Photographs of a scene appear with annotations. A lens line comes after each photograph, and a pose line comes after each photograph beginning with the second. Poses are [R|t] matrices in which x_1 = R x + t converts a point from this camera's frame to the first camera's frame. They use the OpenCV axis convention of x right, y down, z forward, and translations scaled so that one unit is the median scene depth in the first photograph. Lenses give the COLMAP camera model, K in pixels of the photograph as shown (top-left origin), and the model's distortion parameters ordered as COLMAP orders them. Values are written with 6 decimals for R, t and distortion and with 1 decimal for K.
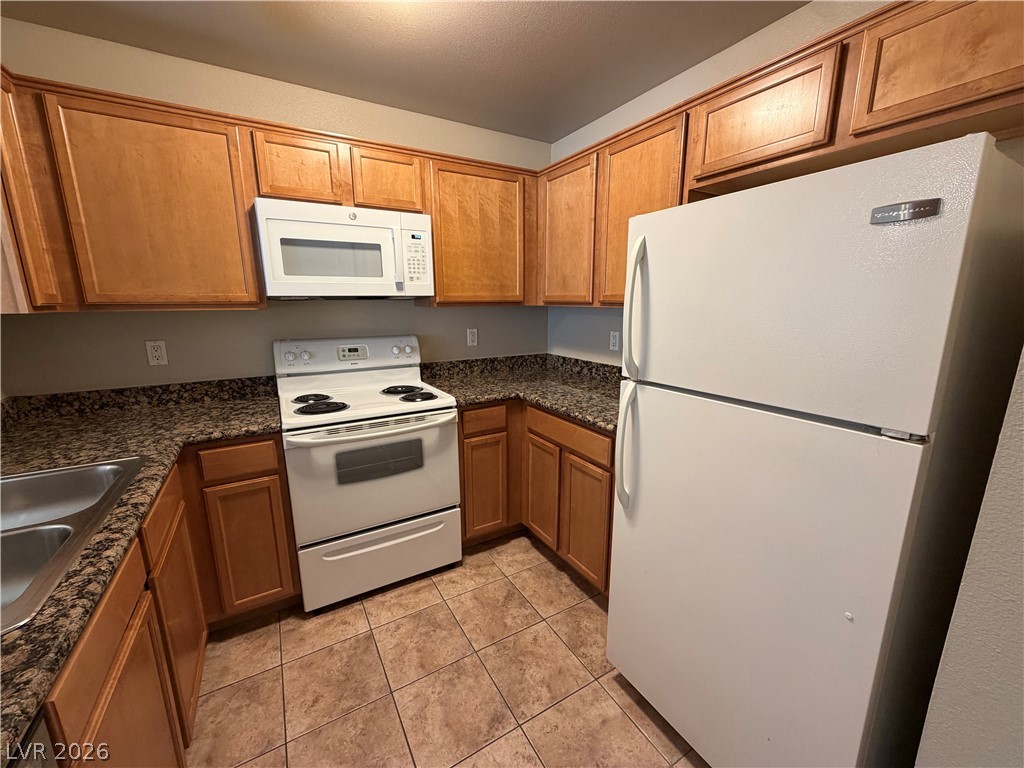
lens RADIAL K [[408.3, 0, 512.6], [0, 408.3, 385.8], [0, 0, 1]] dist [0.000519, 0.000071]
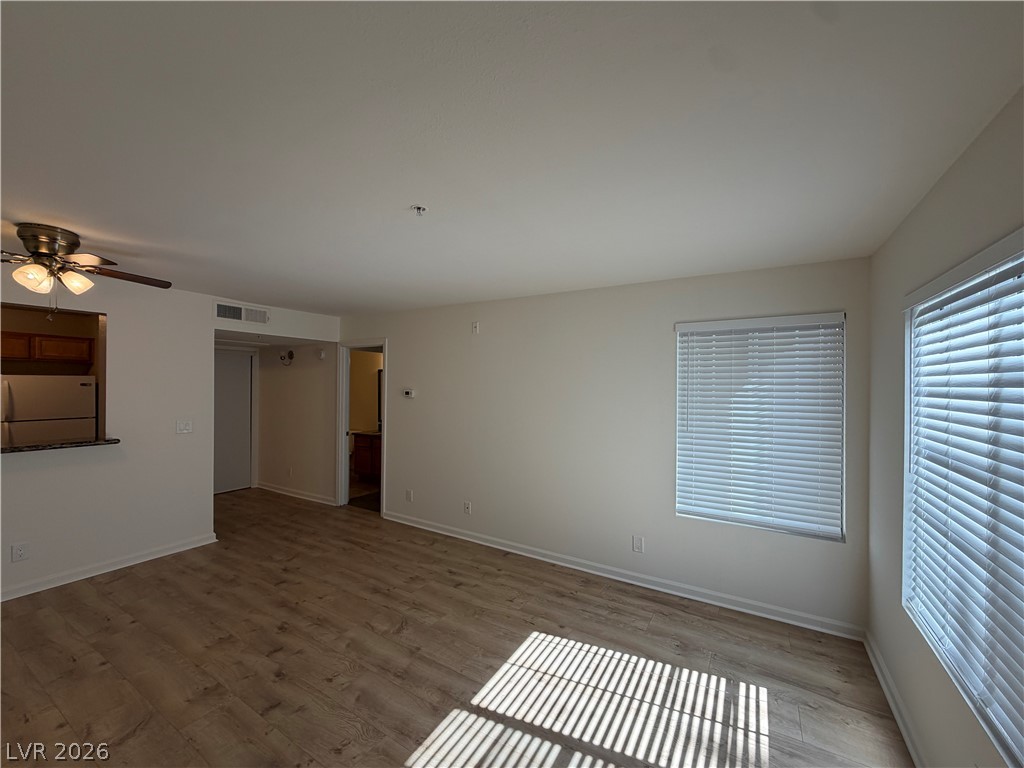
lens RADIAL K [[408.3, 0, 512.6], [0, 408.3, 385.8], [0, 0, 1]] dist [0.000519, 0.000071]
pose [[-0.475215, -0.000603, 0.879869, -2.944364], [0.175856, 0.979758, 0.095650, 0.065946], [-0.862117, 0.200185, -0.465490, -0.679573]]
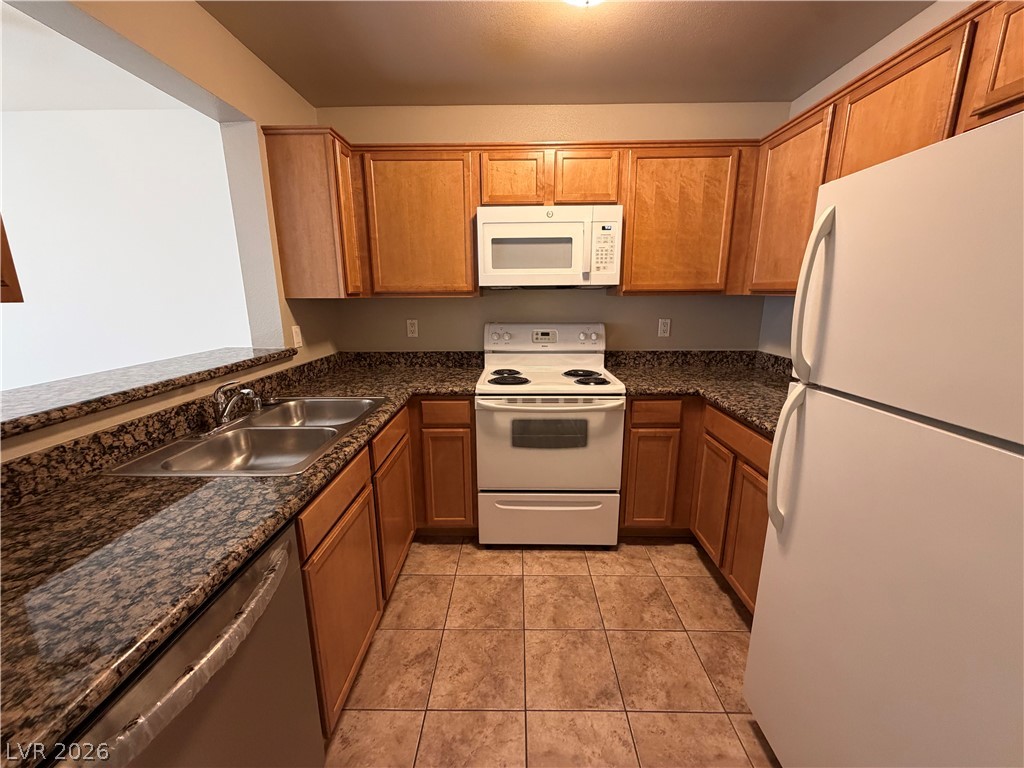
lens RADIAL K [[408.3, 0, 512.6], [0, 408.3, 385.8], [0, 0, 1]] dist [0.000519, 0.000071]
pose [[0.853761, 0.115037, -0.507797, 0.137535], [-0.104173, 0.993308, 0.049880, 0.008371], [0.510137, 0.010313, 0.860032, -0.013266]]
